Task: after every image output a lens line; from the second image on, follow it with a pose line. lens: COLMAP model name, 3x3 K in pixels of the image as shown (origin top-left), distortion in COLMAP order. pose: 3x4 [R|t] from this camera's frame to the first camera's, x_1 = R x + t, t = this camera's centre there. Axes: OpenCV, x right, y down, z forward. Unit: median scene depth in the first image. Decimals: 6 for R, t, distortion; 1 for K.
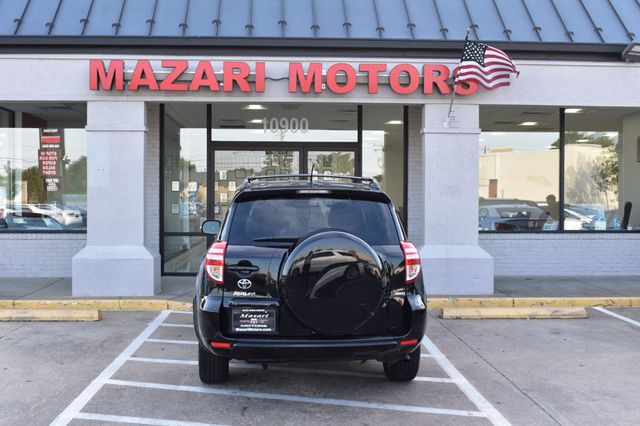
lens RADIAL K [[761.2, 0, 320.0], [0, 761.2, 213.0], [0, 0, 1]] dist [-0.057095, -0.008309]
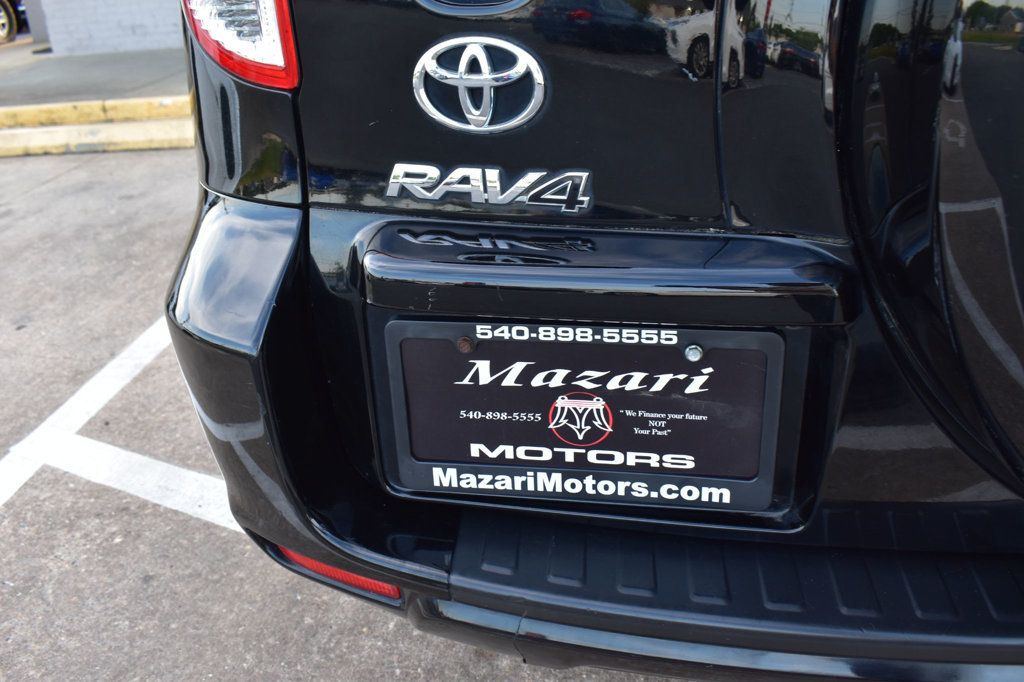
lens RADIAL K [[877.5, 0, 512.0], [0, 877.5, 341.0], [0, 0, 1]] dist [-0.084111, 0.005298]
pose [[0.981913, 0.029234, -0.187063, -0.047128], [0.051427, 0.909681, 0.412112, 0.049921], [0.182215, -0.414278, 0.891724, 0.573401]]
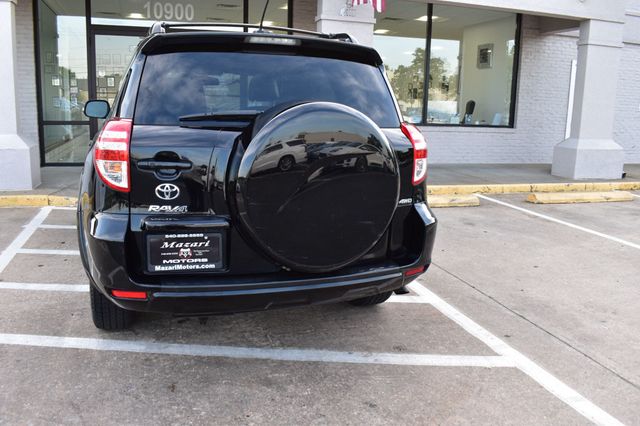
lens RADIAL K [[548.4, 0, 320.0], [0, 548.4, 213.0], [0, 0, 1]] dist [-0.084111, 0.005298]
pose [[0.967511, -0.026709, 0.251413, -0.059240], [-0.018448, 0.984296, 0.175560, 0.021929], [-0.252154, -0.174494, 0.951825, 0.368882]]
